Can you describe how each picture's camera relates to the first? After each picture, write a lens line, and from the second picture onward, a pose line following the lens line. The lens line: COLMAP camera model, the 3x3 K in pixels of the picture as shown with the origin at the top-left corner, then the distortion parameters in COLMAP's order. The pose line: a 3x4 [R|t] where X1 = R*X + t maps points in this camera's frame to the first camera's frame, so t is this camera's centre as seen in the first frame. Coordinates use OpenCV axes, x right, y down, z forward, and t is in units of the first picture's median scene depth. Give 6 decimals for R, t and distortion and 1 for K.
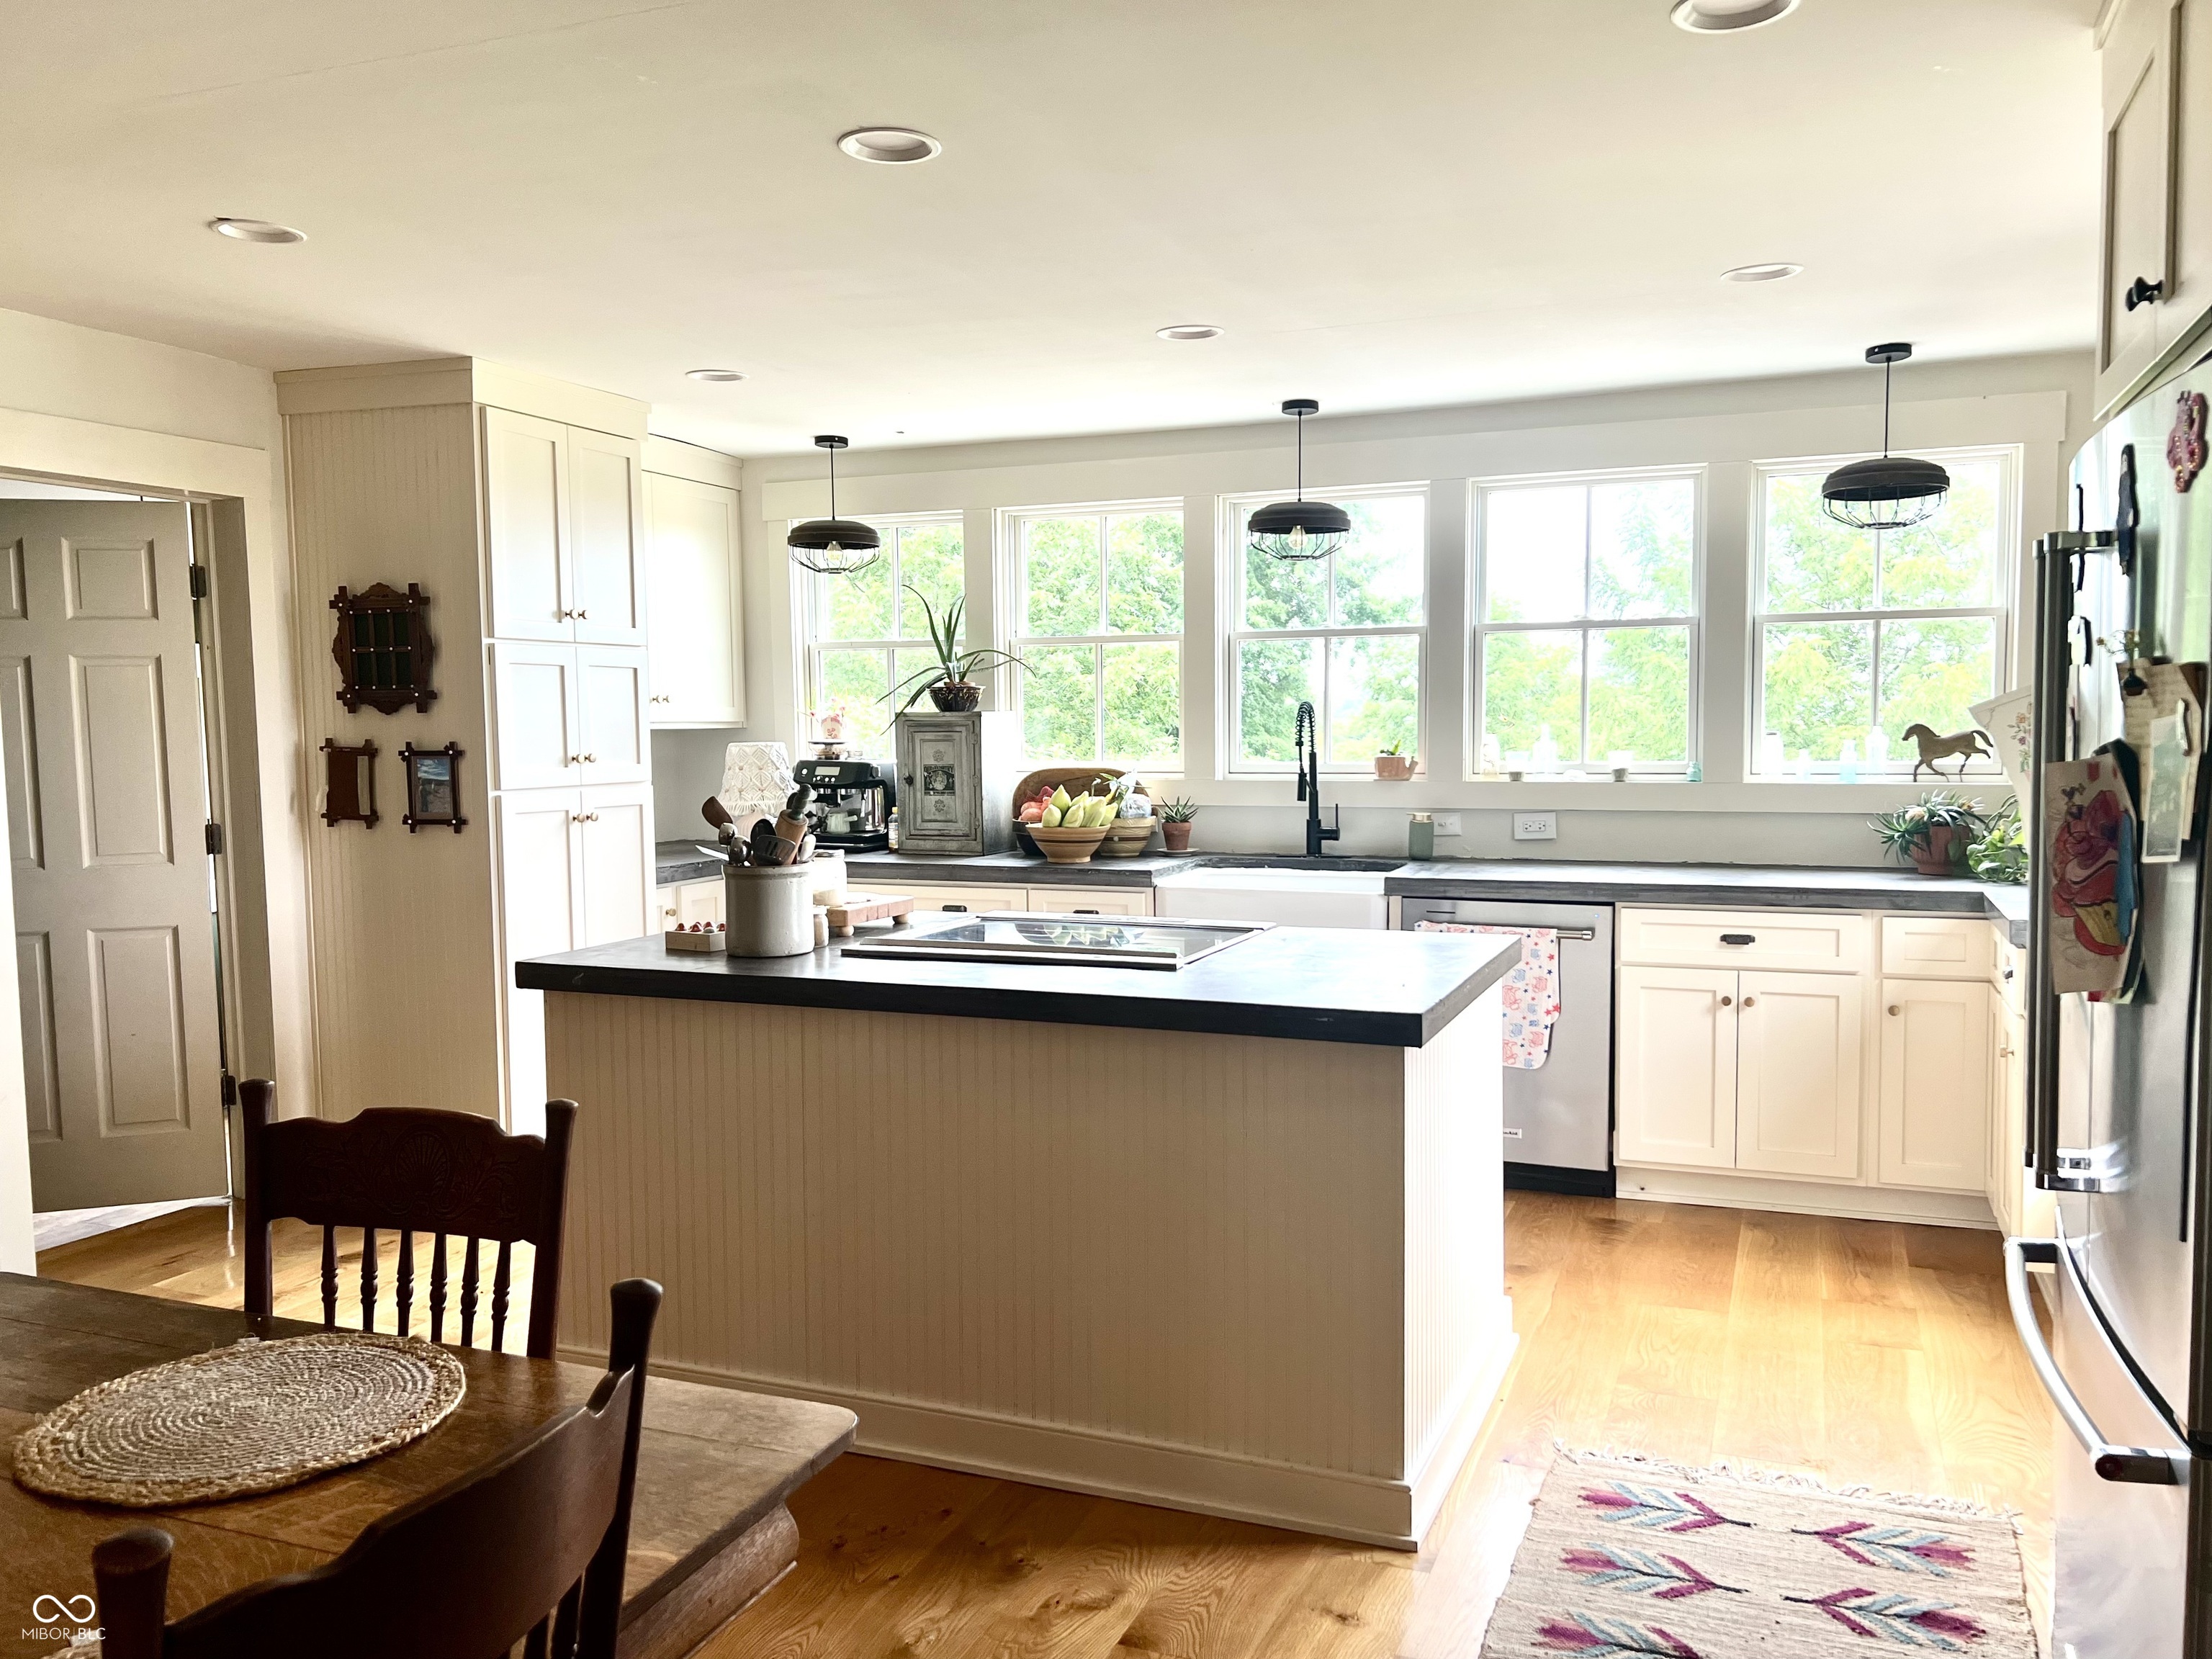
lens RADIAL K [[1655.2, 0, 1106.0], [0, 1655.2, 829.5], [0, 0, 1]] dist [0.079219, -0.131671]
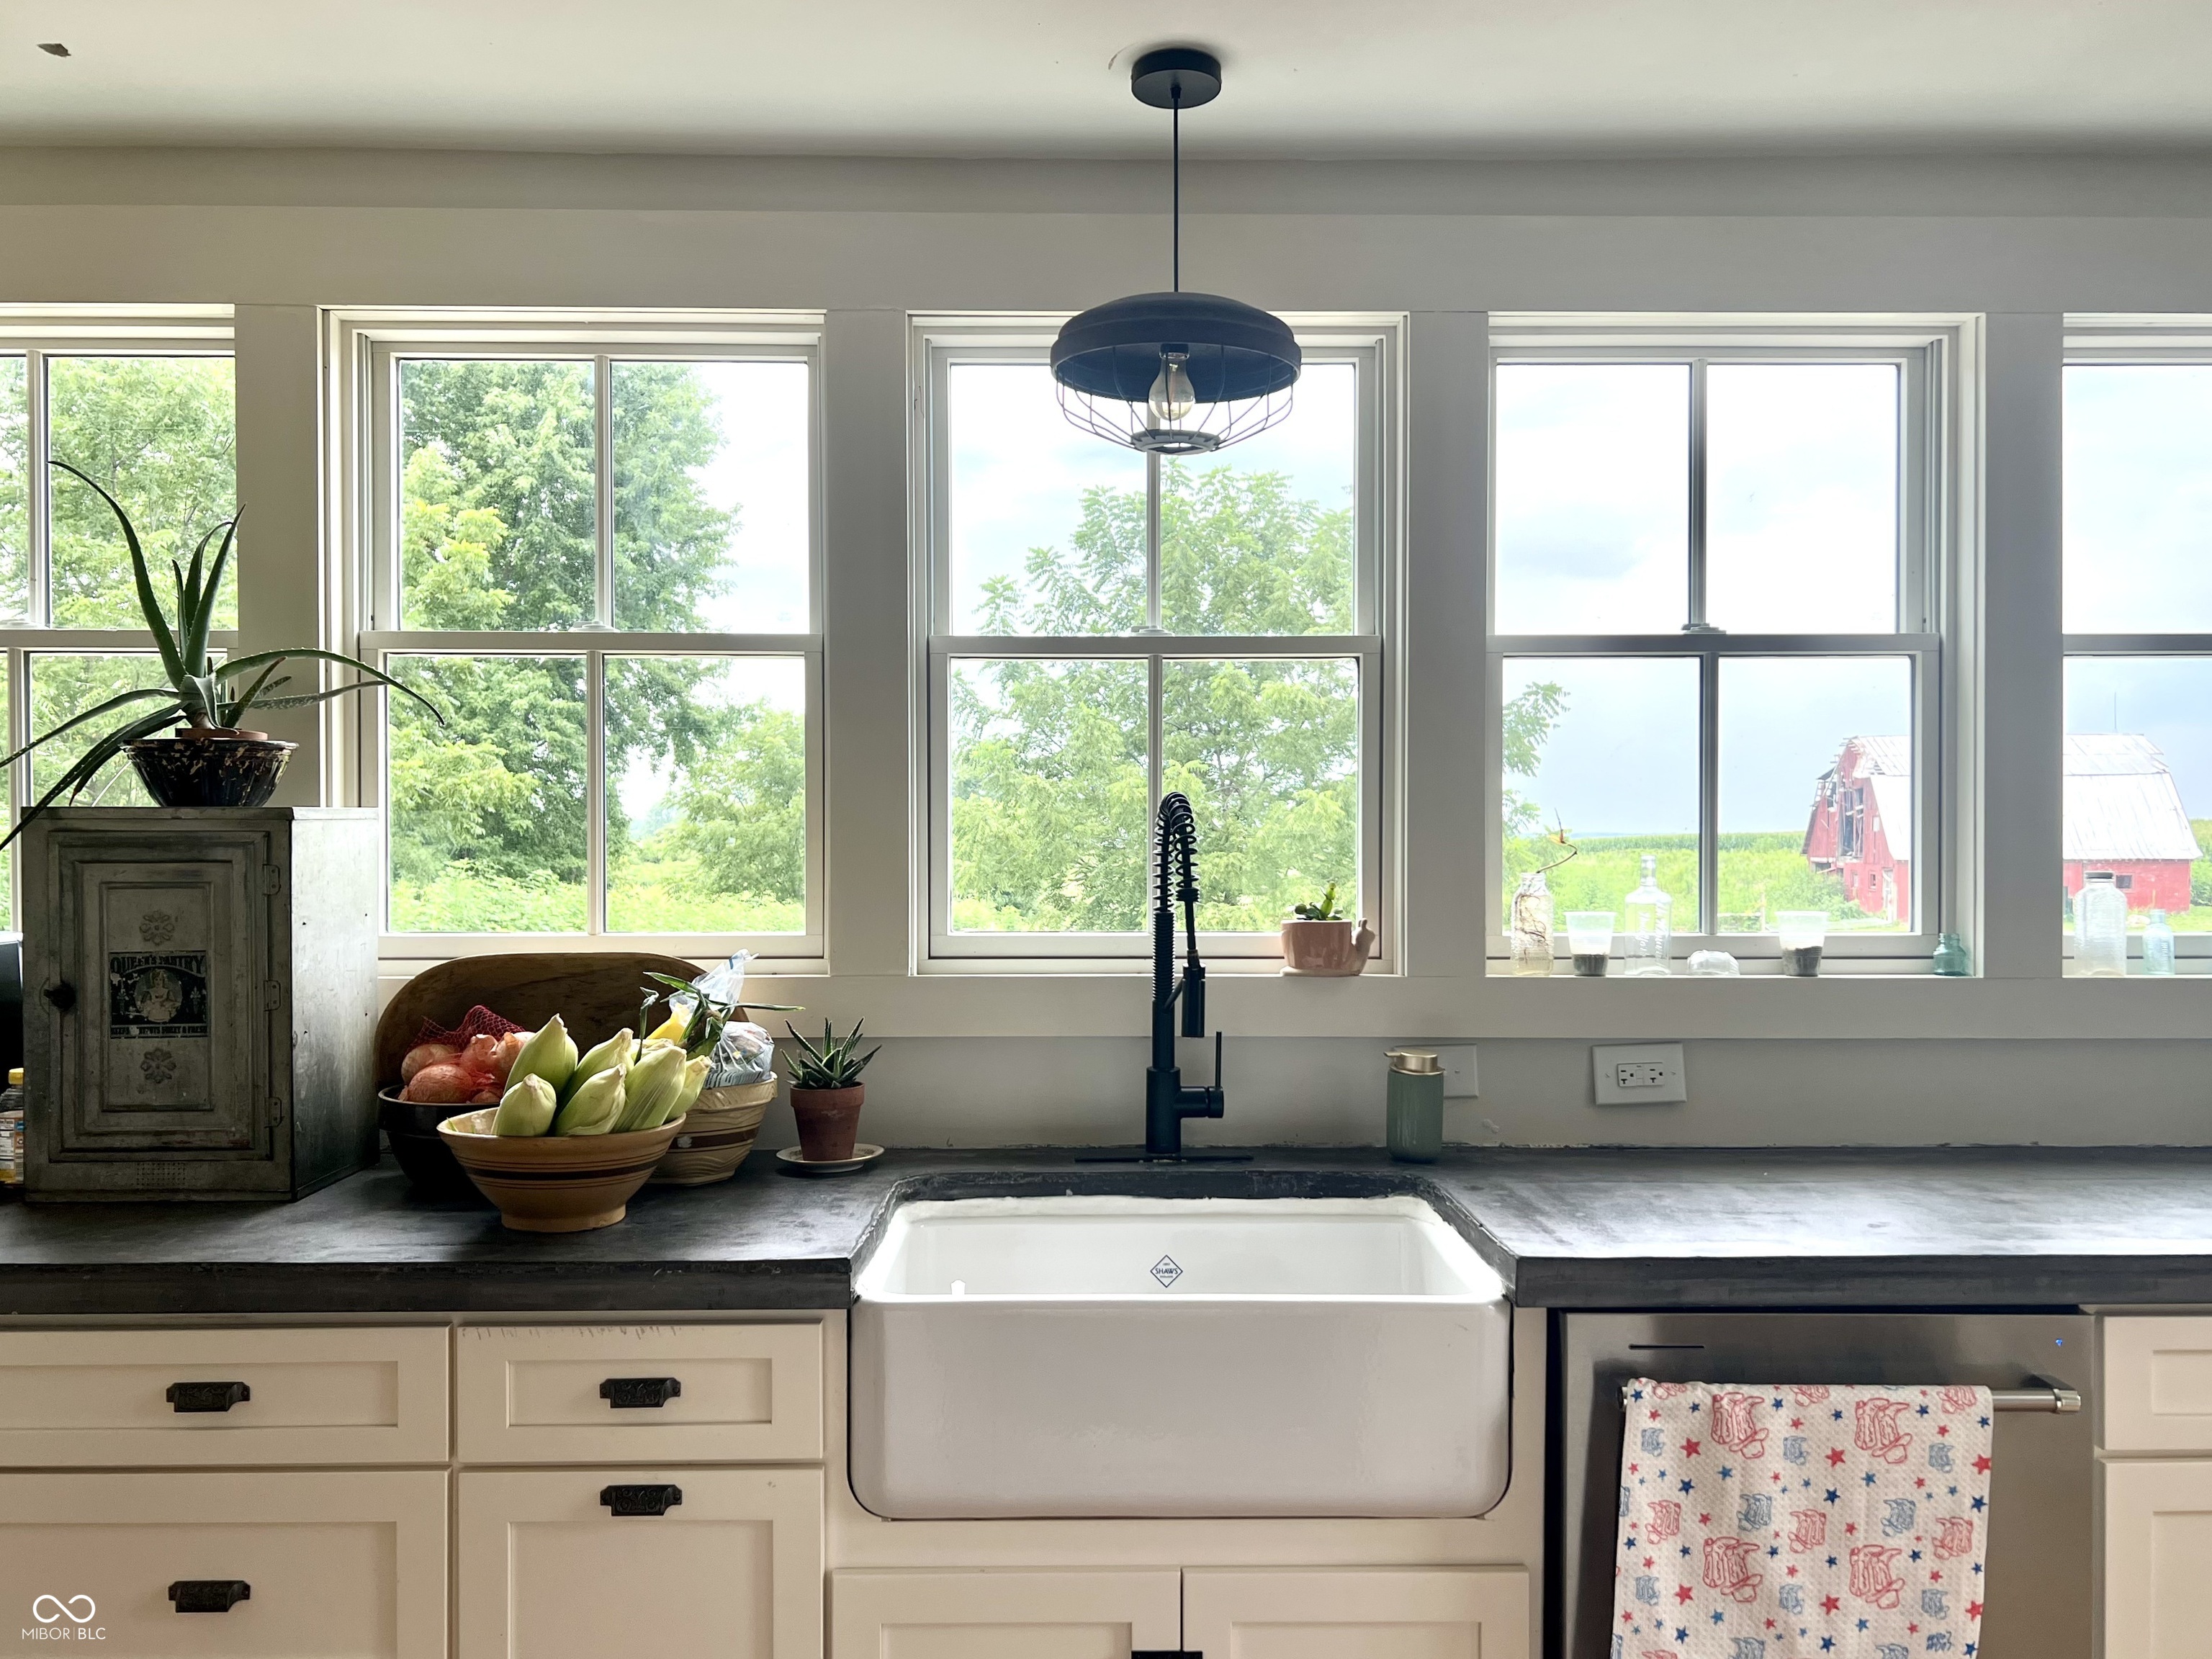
lens RADIAL K [[1822.2, 0, 1173.4], [0, 1822.2, 841.4], [0, 0, 1]] dist [0.121598, -0.197611]
pose [[0.917307, 0.009522, 0.398067, -0.059524], [0.016919, 0.997879, -0.062859, -0.034083], [-0.397821, 0.064396, 0.915200, 0.543611]]
